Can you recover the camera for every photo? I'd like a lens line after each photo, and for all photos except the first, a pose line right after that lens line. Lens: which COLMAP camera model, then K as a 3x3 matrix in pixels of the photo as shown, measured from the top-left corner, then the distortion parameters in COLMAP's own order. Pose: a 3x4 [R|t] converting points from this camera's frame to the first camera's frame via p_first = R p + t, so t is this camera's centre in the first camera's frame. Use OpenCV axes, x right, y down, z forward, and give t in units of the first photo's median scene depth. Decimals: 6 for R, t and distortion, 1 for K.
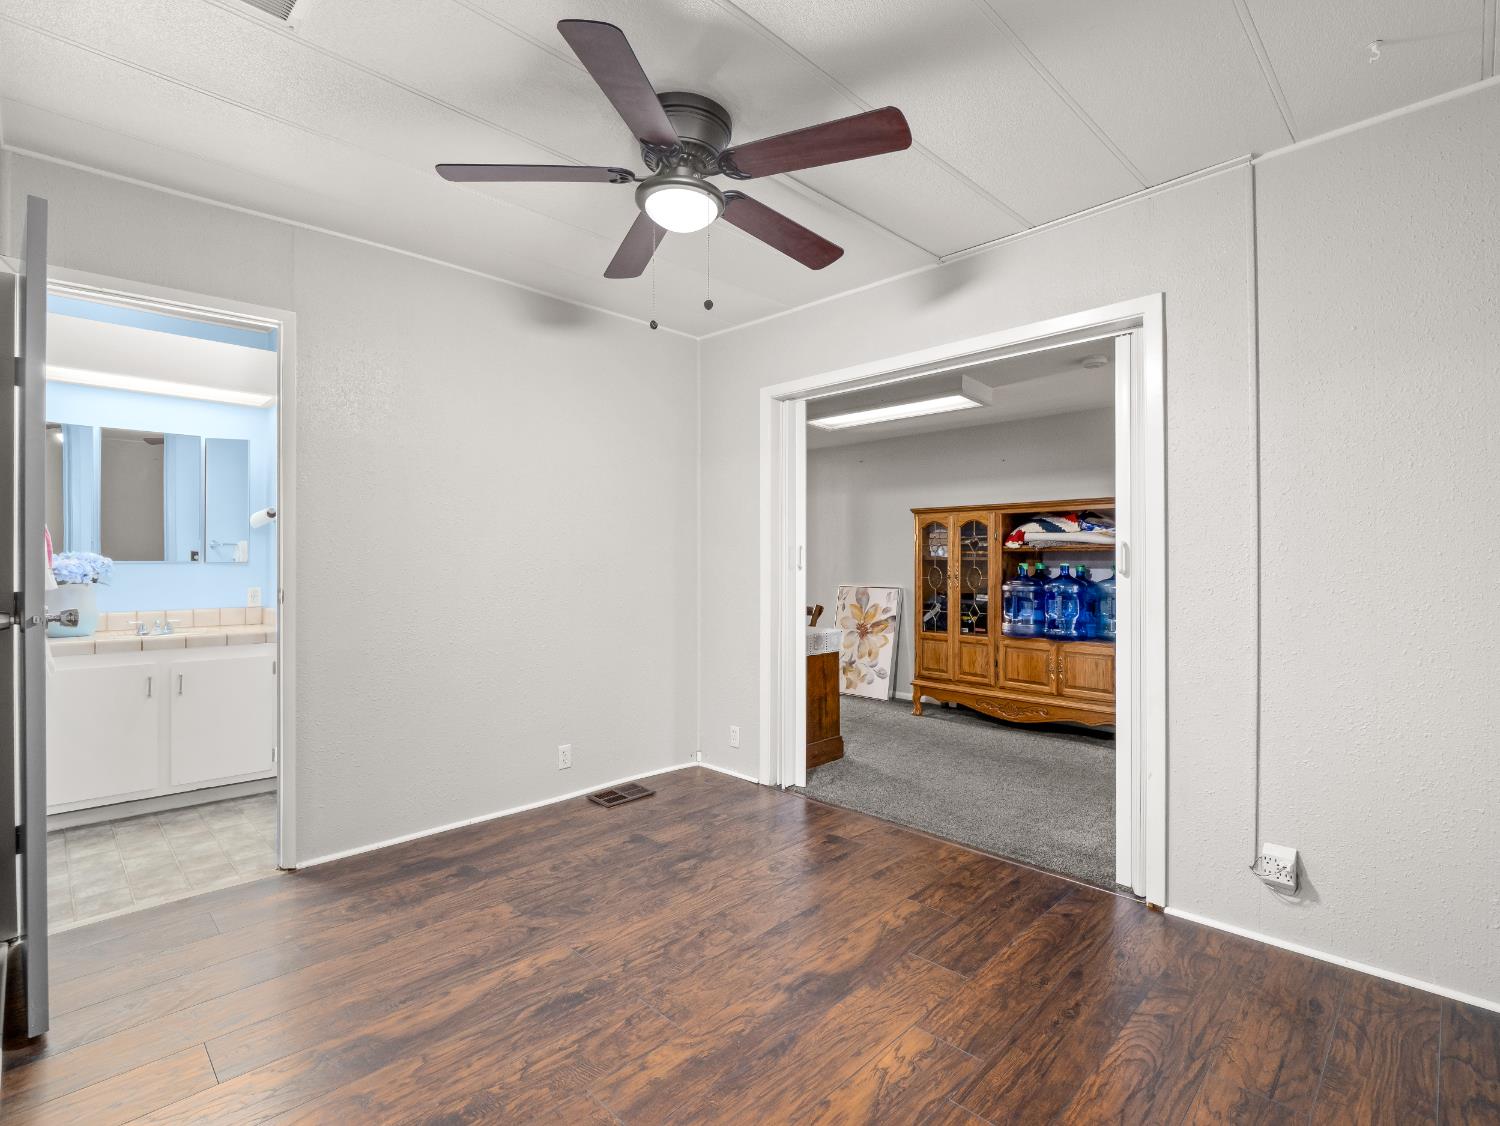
lens RADIAL K [[742.2, 0, 749.5], [0, 742.2, 549.4], [0, 0, 1]] dist [-0.015796, 0.000437]
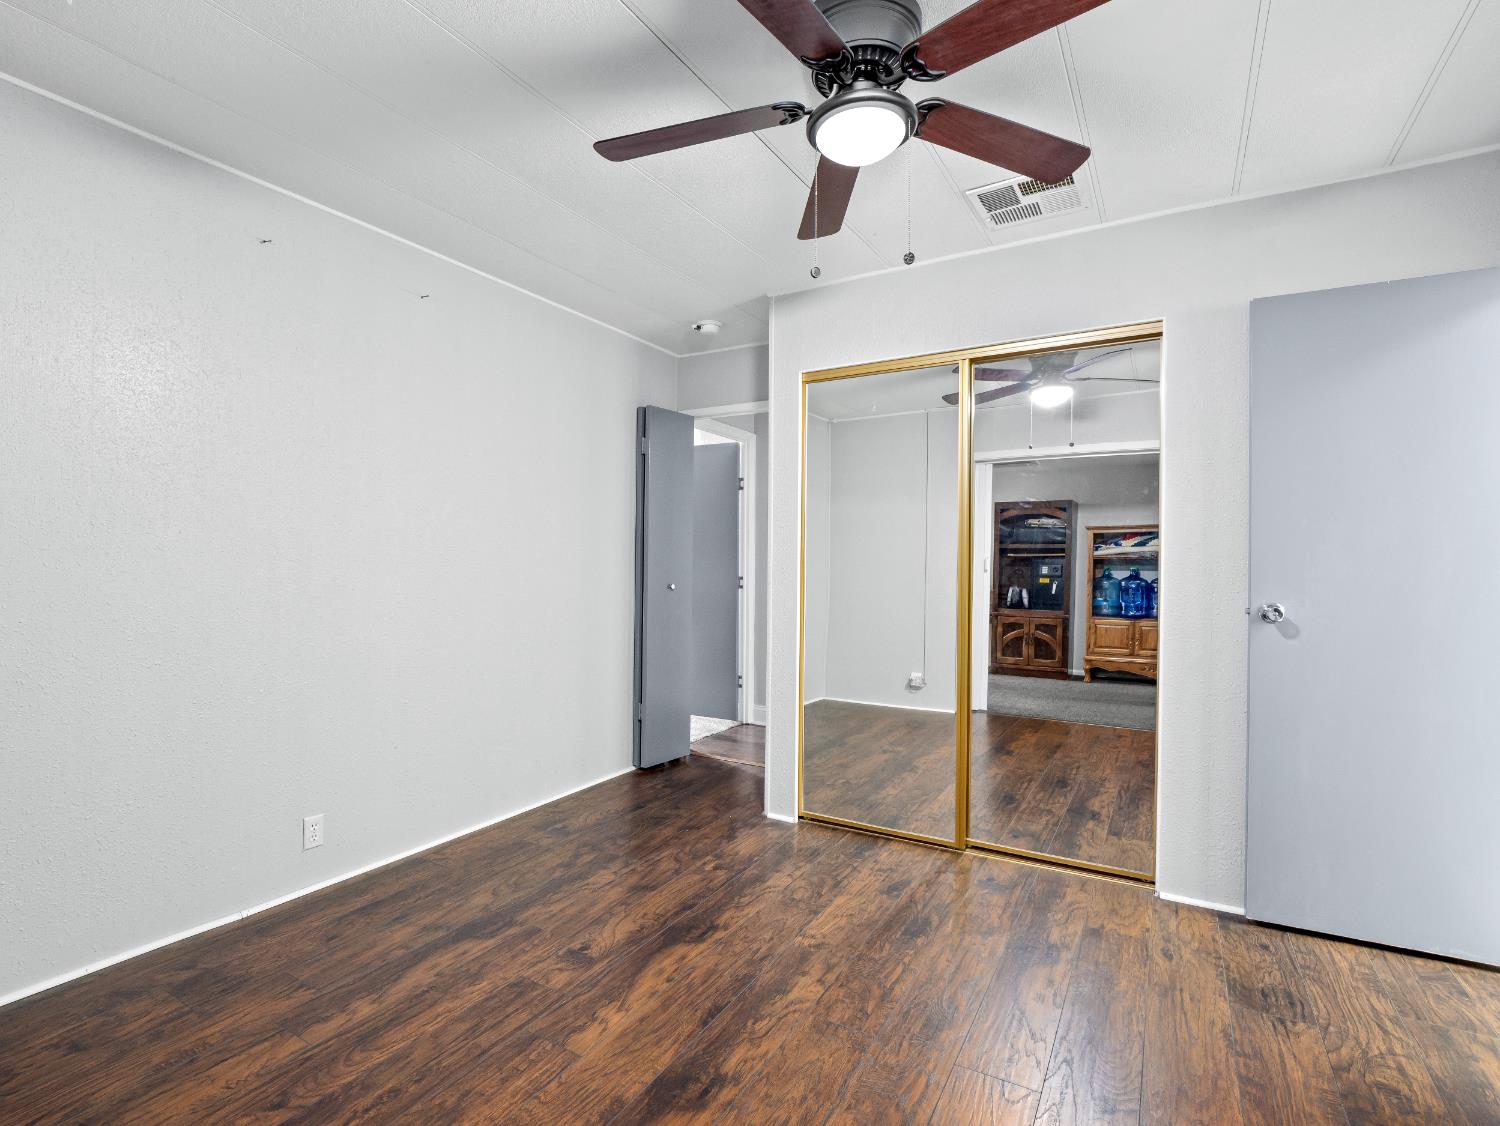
lens RADIAL K [[742.2, 0, 749.5], [0, 742.2, 549.4], [0, 0, 1]] dist [-0.015796, 0.000437]
pose [[-0.968814, -0.013274, -0.247433, 0.267048], [-0.005271, 0.999442, -0.032978, 0.028961], [0.247732, -0.030646, -0.968344, 2.069910]]
